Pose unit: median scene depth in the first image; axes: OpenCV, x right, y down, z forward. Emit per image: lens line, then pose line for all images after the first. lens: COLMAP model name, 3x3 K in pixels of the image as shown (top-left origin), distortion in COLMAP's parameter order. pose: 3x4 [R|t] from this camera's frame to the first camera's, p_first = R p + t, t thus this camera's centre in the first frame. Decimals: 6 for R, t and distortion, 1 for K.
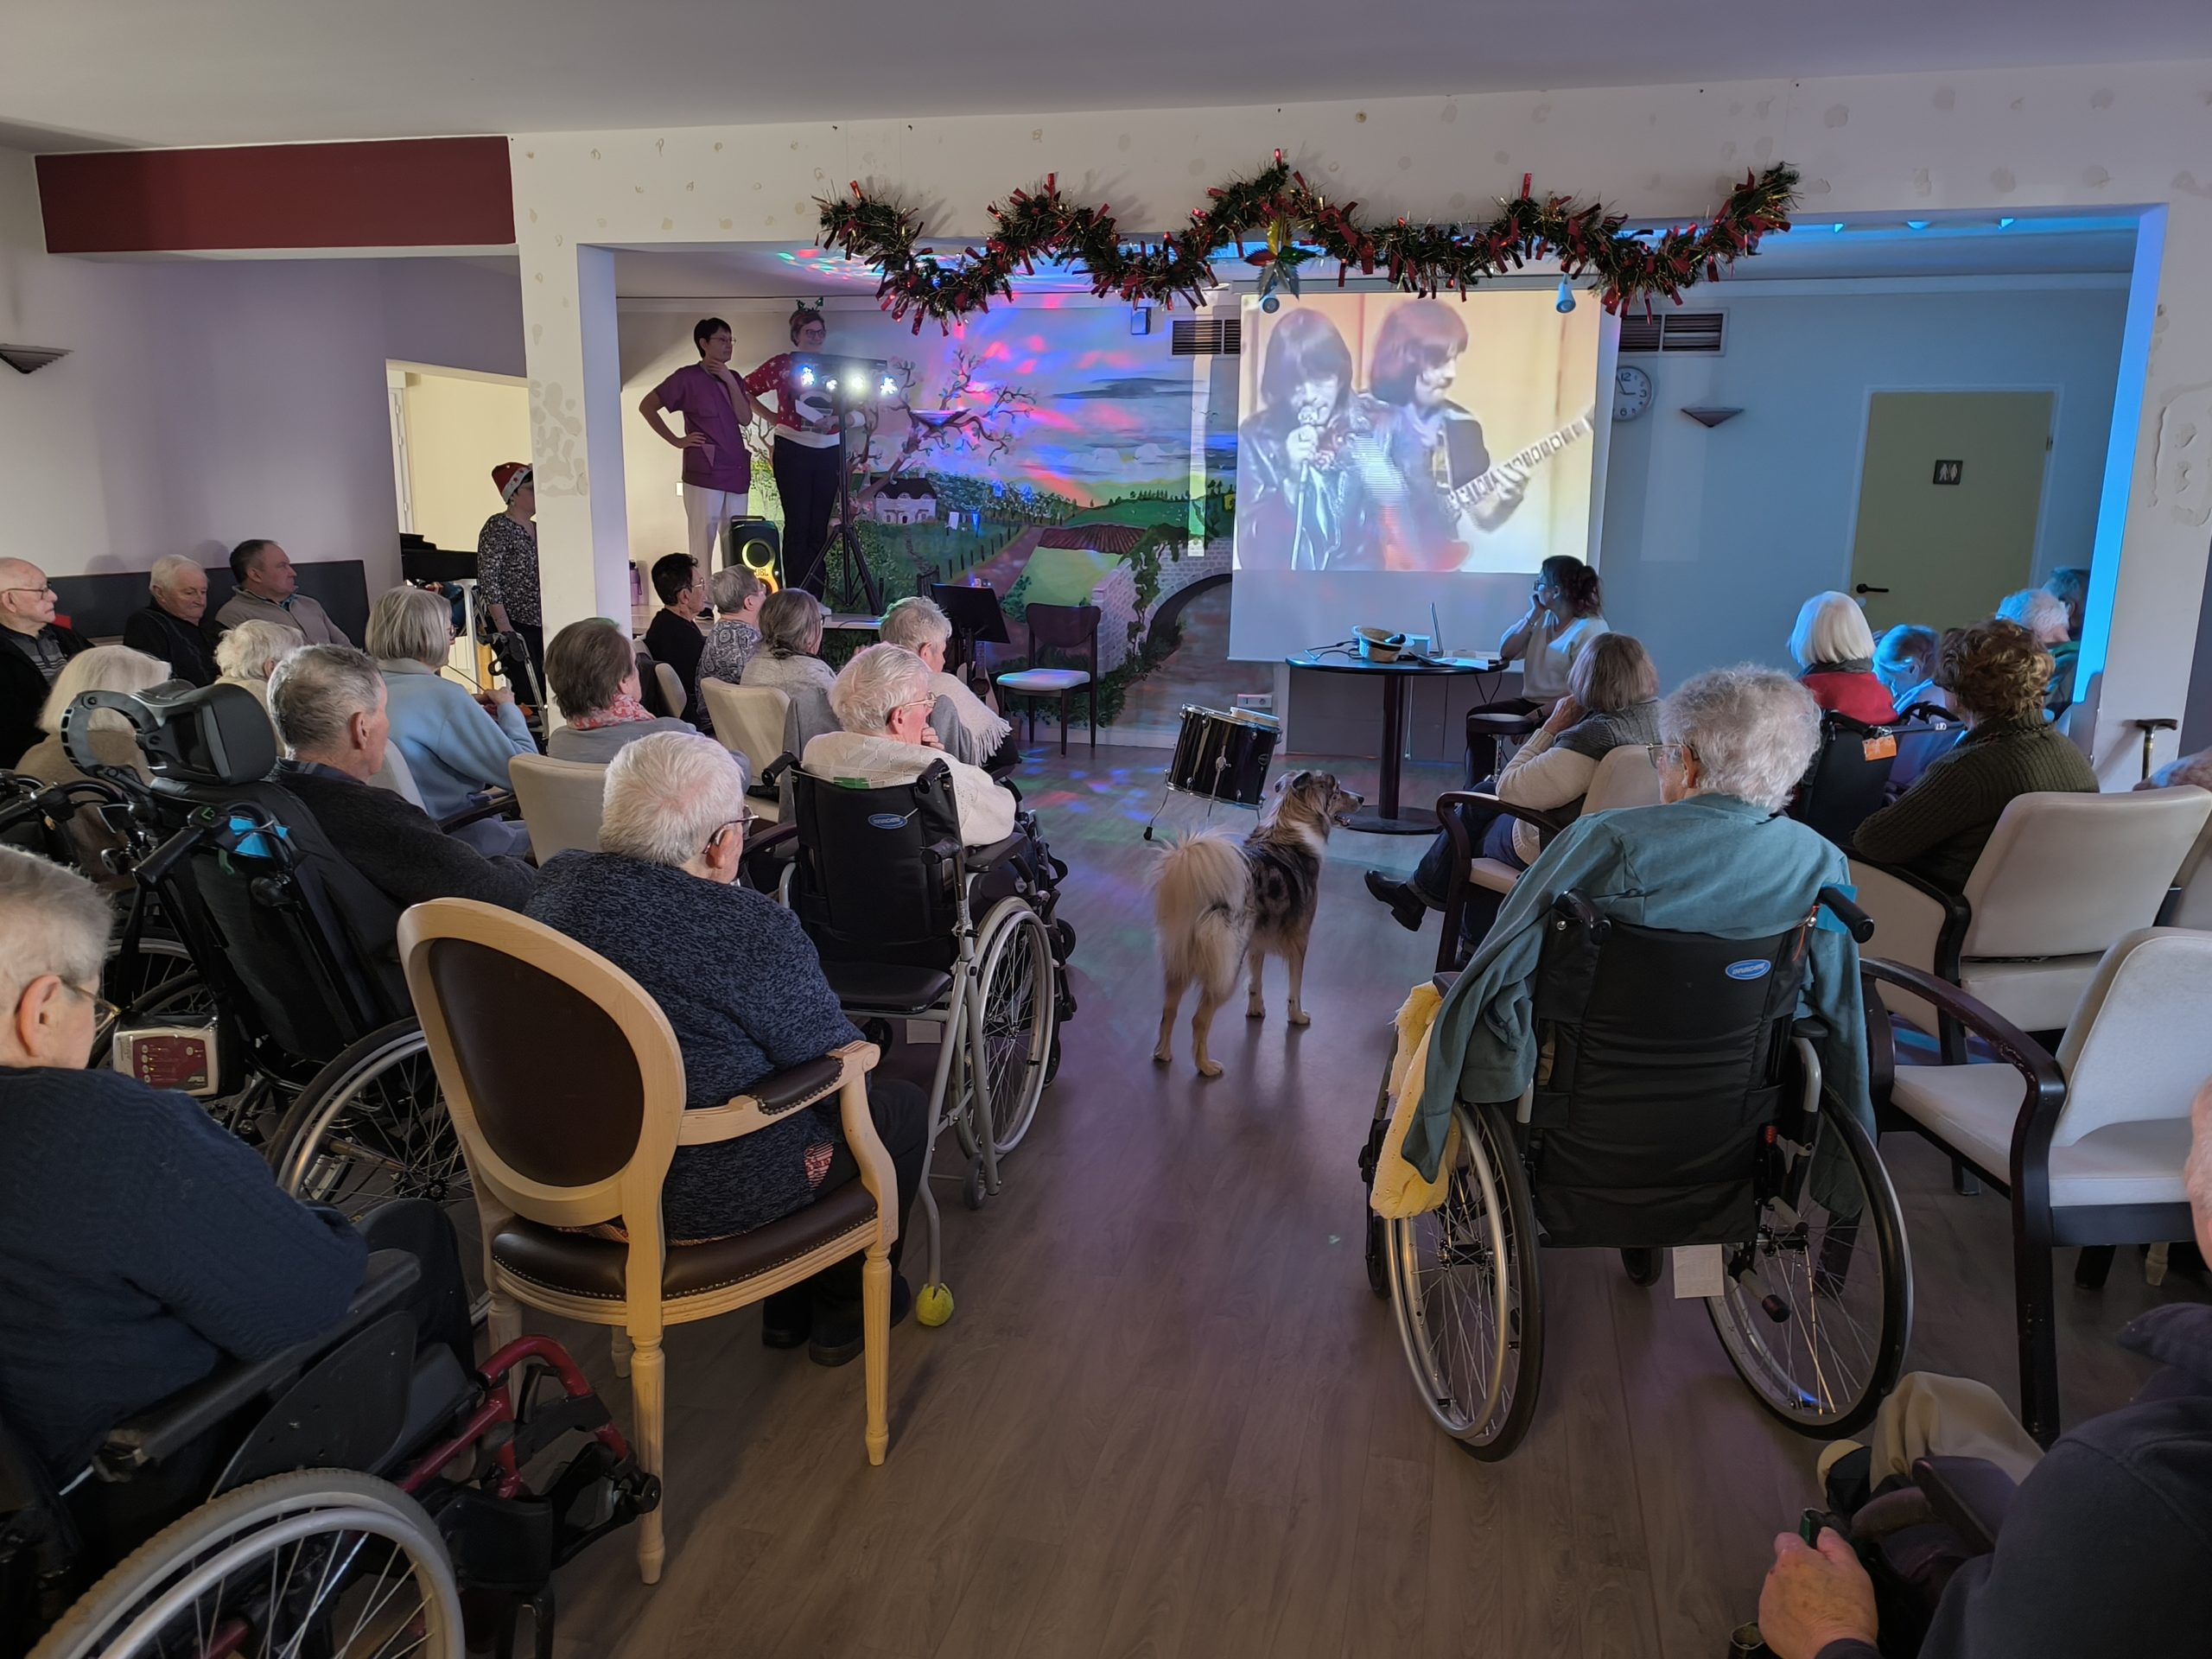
lens RADIAL K [[1561.2, 0, 1104.5], [0, 1561.2, 810.8], [0, 0, 1]] dist [0.031742, -0.034449]
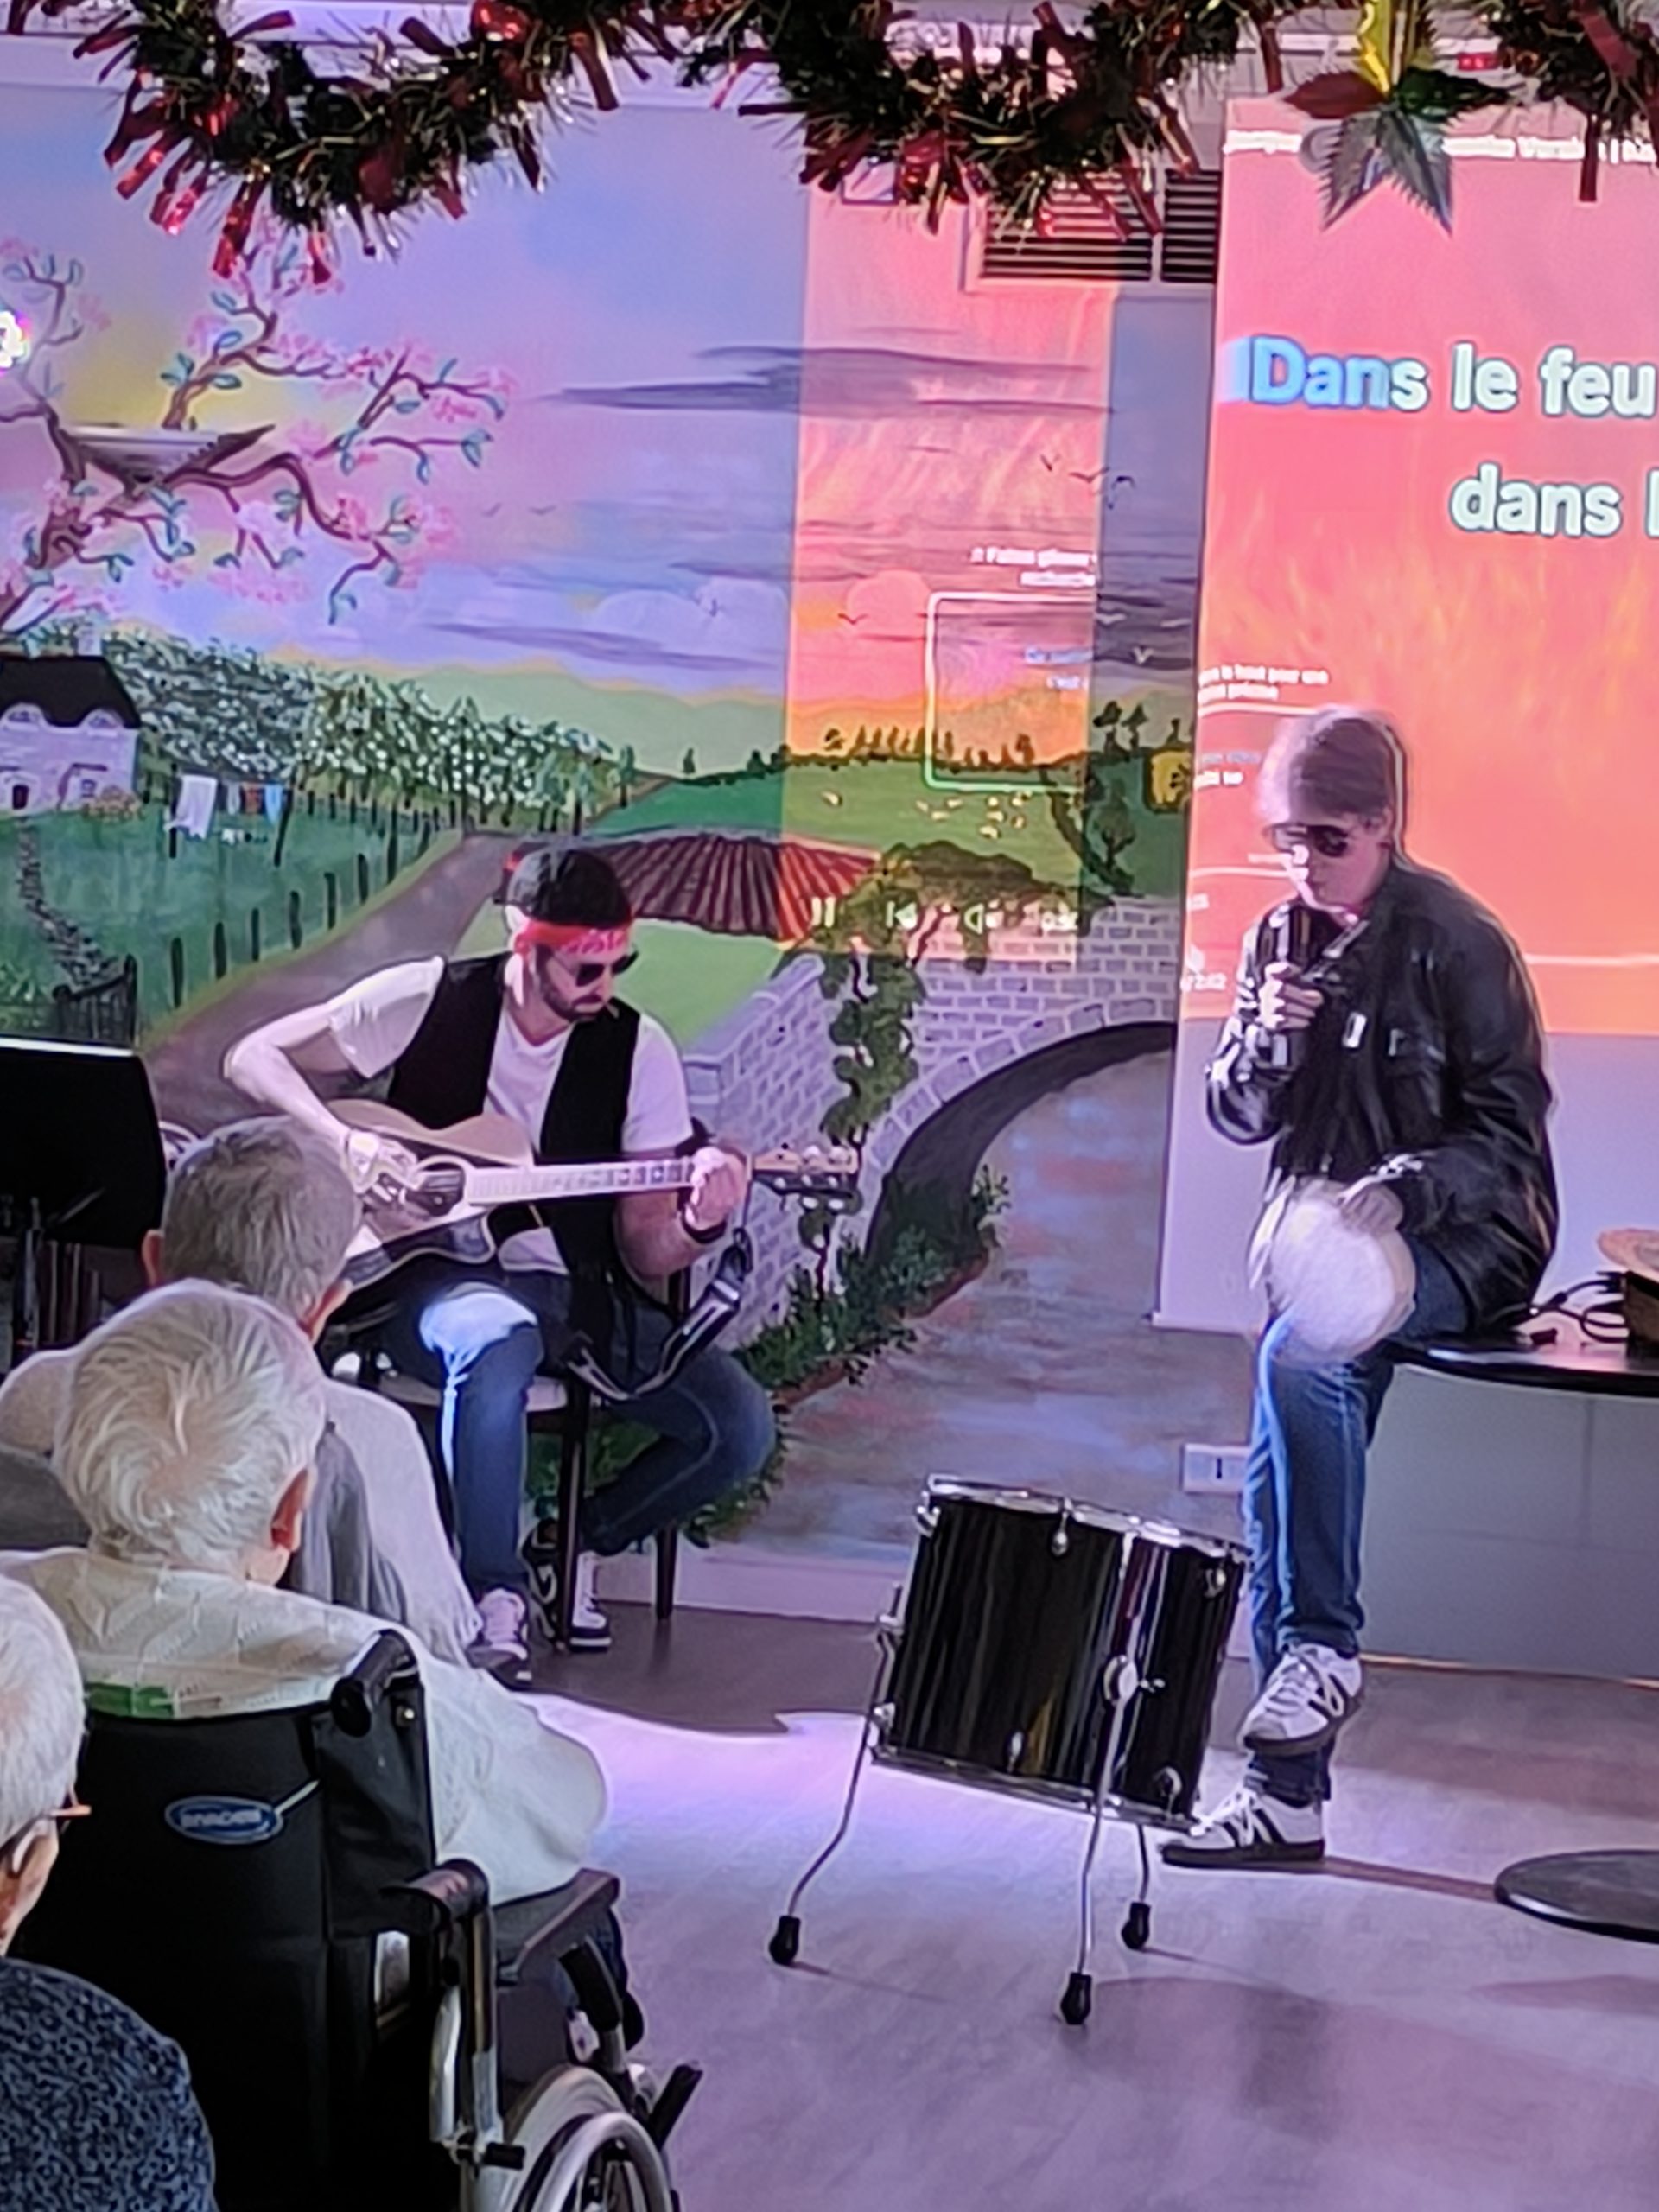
lens RADIAL K [[6144.1, 0, 829.5], [0, 6144.1, 1106.0], [0, 0, 1]] dist [-0.043880, 2.189530]
pose [[0.998858, 0.028141, 0.038616, -0.042886], [-0.023120, 0.991911, -0.124814, 0.010613], [-0.041816, 0.123779, 0.991428, -0.200308]]
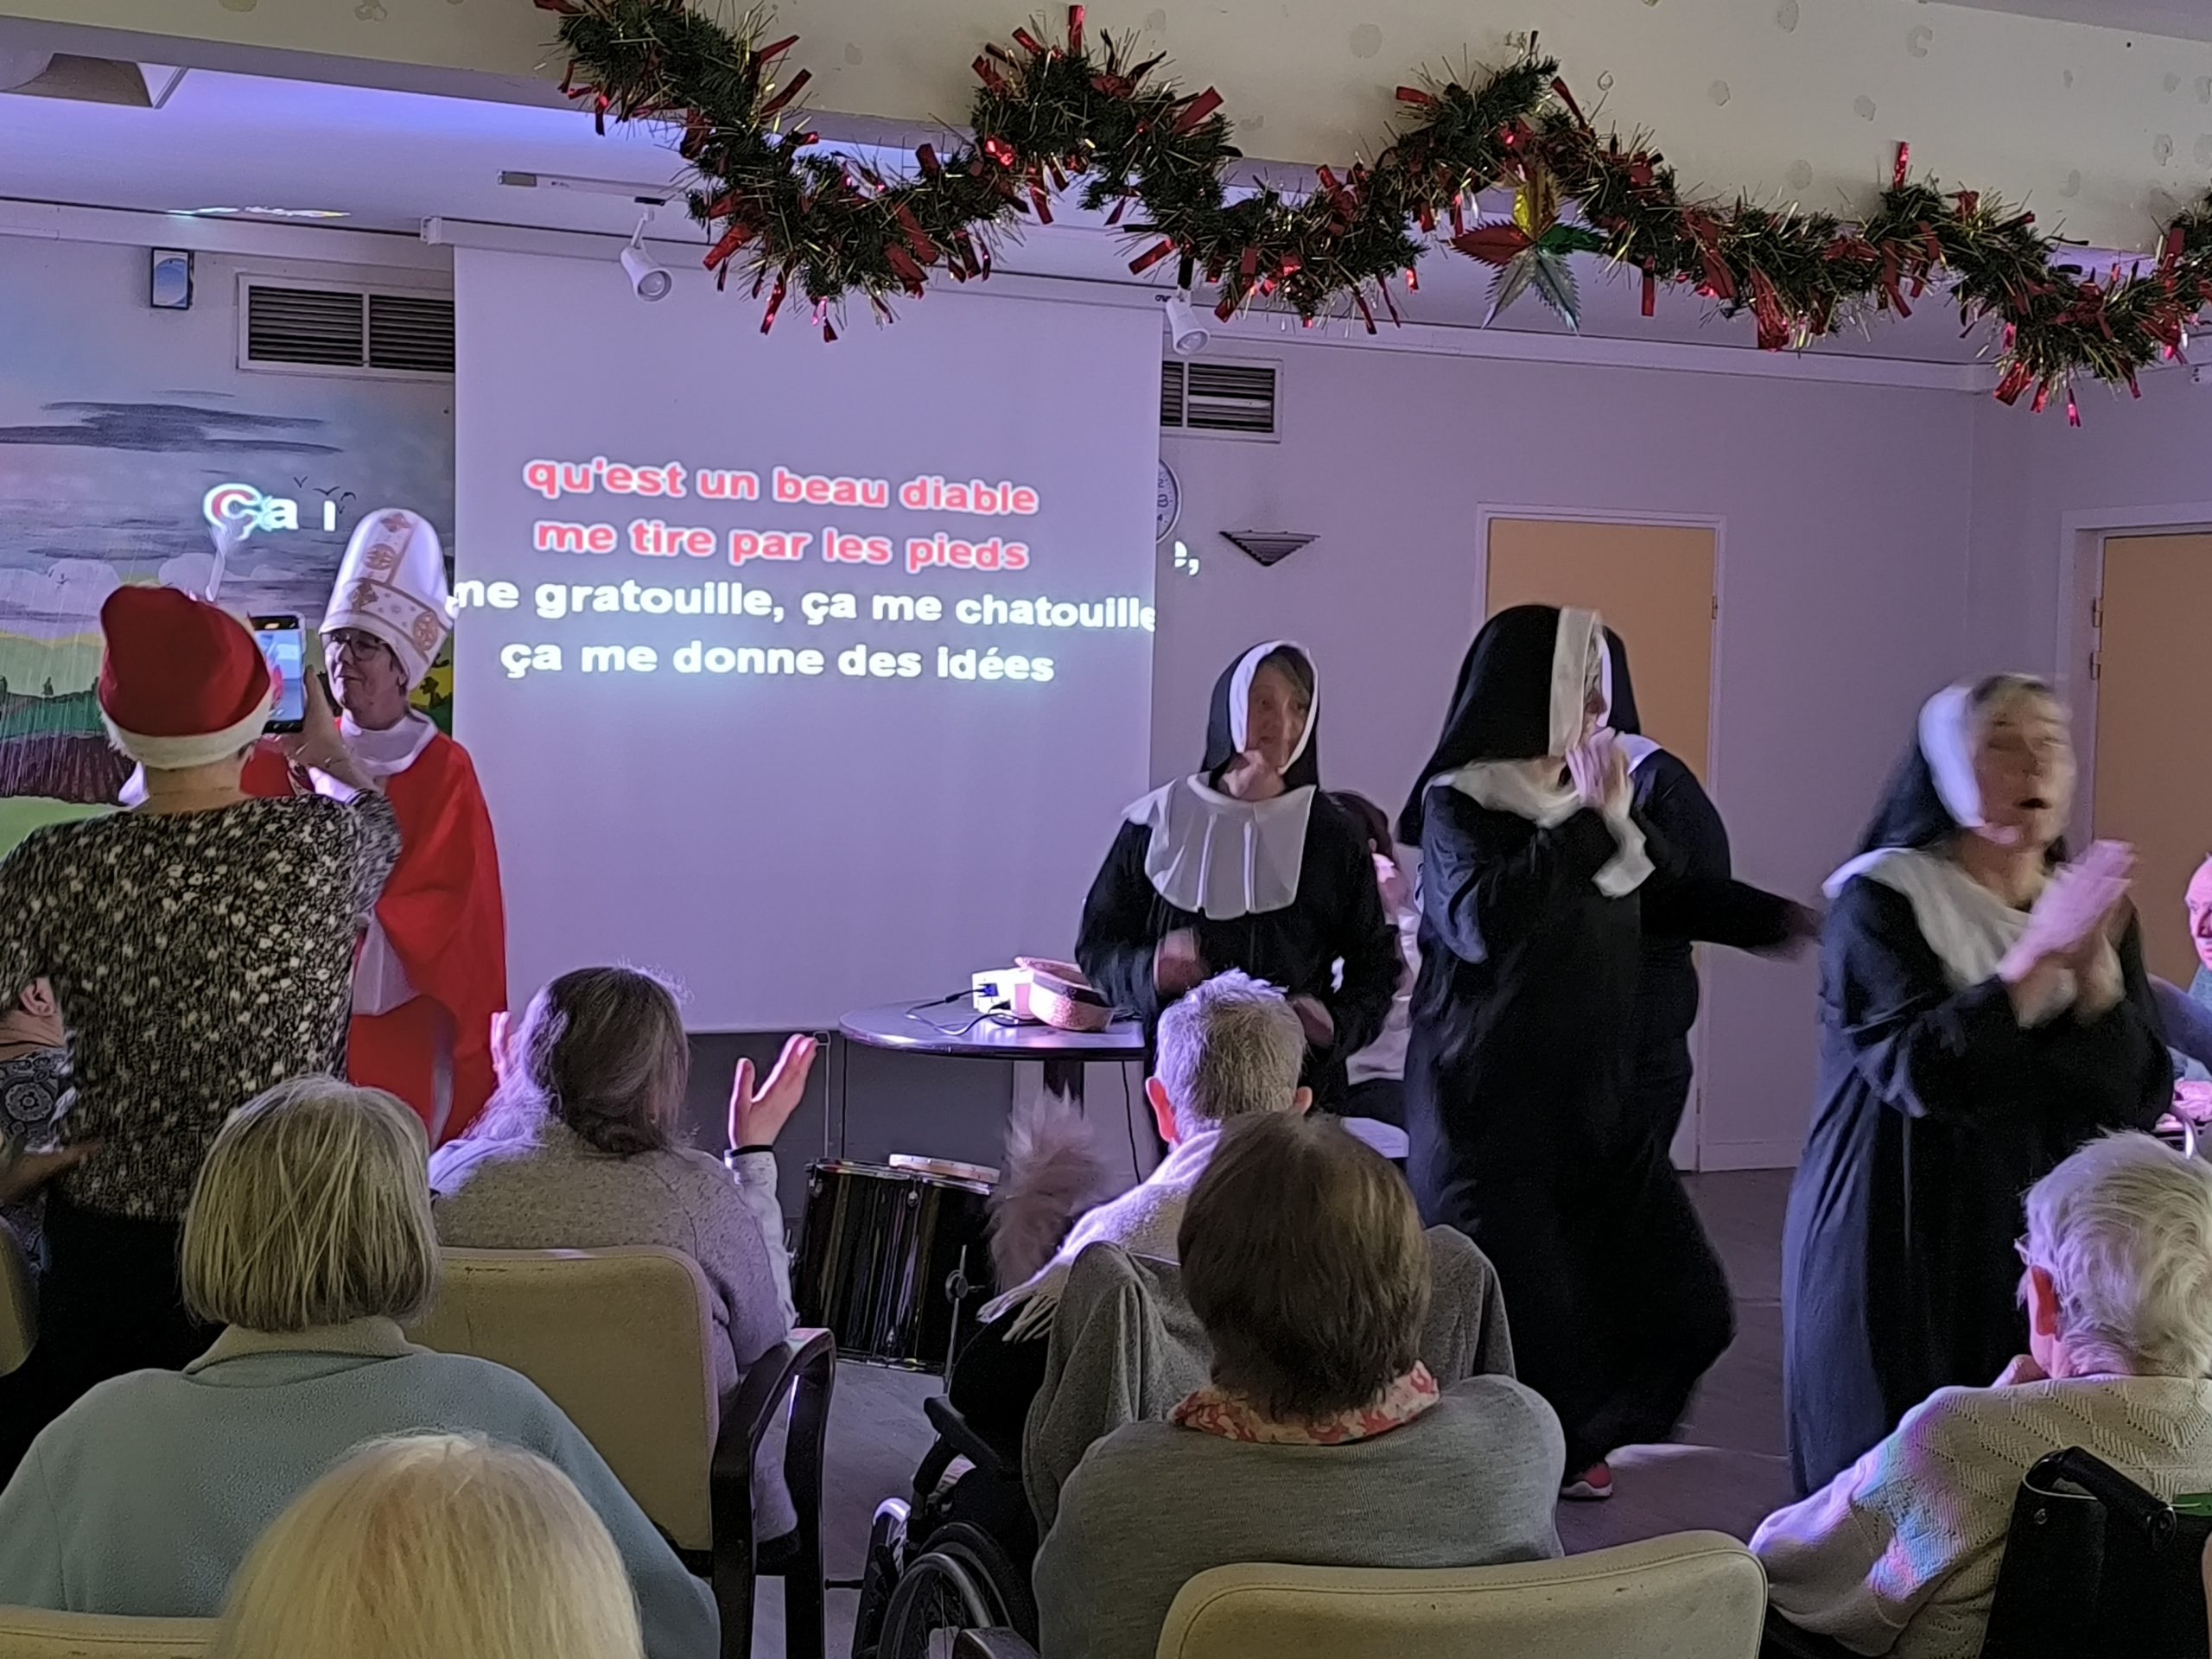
lens RADIAL K [[2994.7, 0, 1106.0], [0, 2994.7, 829.5], [0, 0, 1]] dist [0.078989, -0.072727]
pose [[0.757705, -0.031769, 0.651824, -0.561955], [0.115900, 0.989487, -0.086500, -0.098816], [-0.642223, 0.141088, 0.753421, 0.374136]]
